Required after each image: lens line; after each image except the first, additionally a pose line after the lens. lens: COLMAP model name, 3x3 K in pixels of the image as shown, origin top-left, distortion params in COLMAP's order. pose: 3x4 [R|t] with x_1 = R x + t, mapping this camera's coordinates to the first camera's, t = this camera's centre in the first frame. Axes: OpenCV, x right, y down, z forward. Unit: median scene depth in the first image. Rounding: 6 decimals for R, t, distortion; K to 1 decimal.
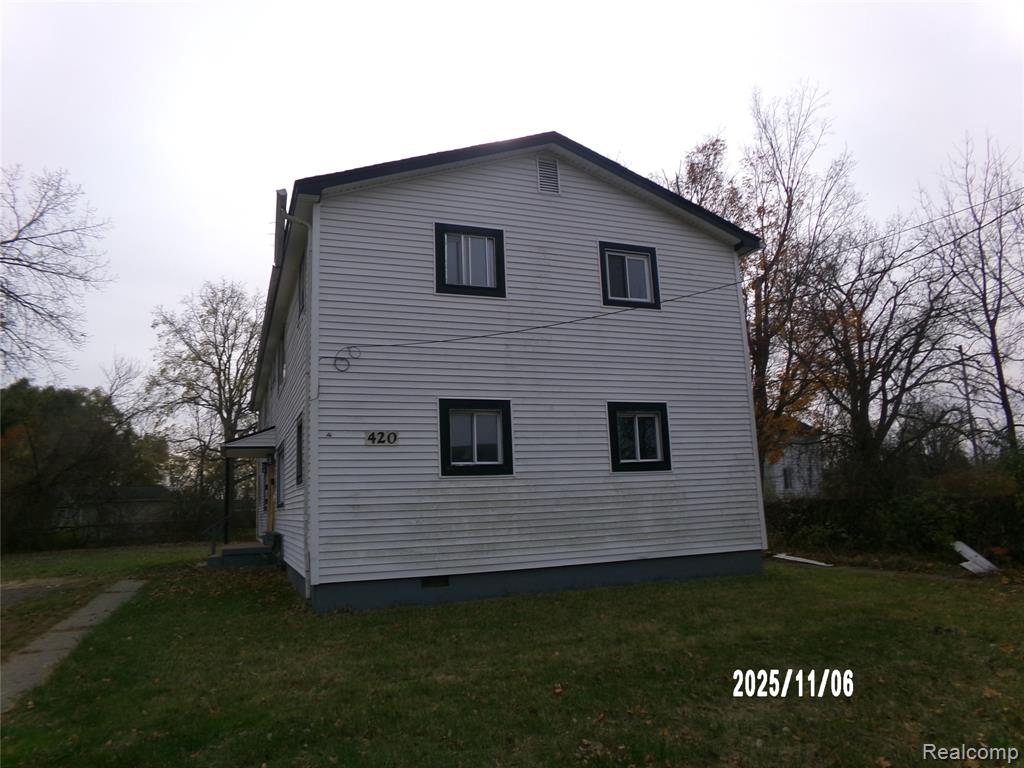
lens RADIAL K [[697.5, 0, 512.1], [0, 697.5, 384.2], [0, 0, 1]] dist [-0.025898, -0.002931]
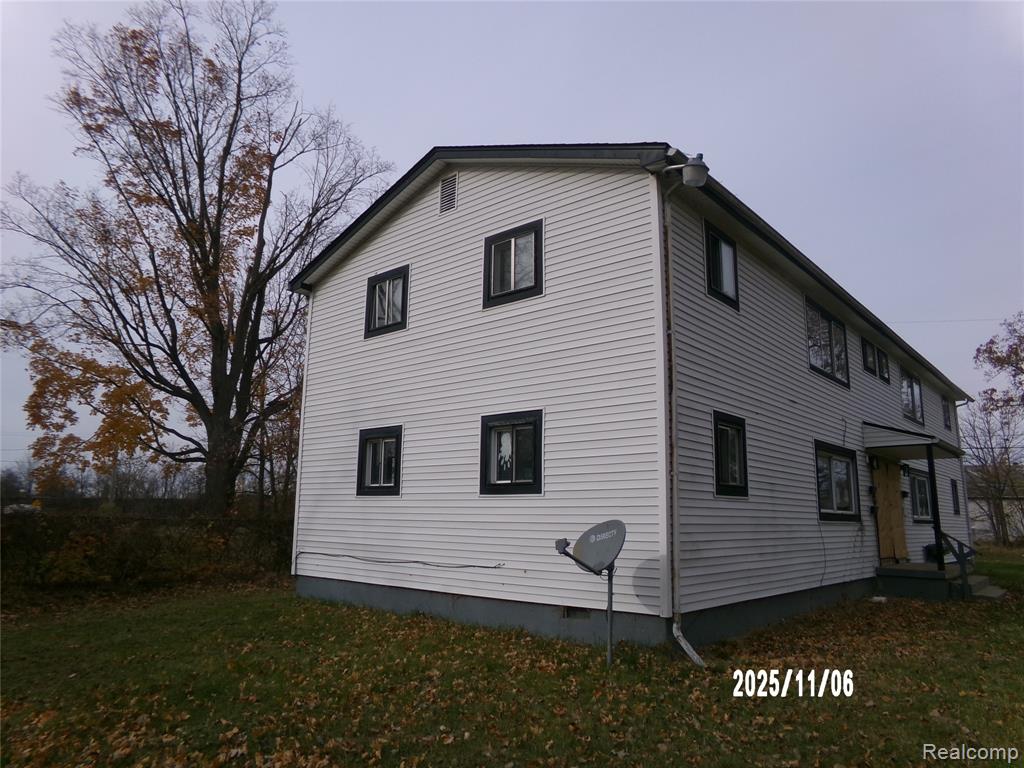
lens RADIAL K [[697.5, 0, 513.1], [0, 697.5, 385.7], [0, 0, 1]] dist [-0.025898, -0.002931]
pose [[0.460265, -0.121980, -0.879362, 0.916577], [0.117399, 0.990180, -0.075904, 0.057903], [0.879985, -0.068300, 0.470065, 0.593103]]
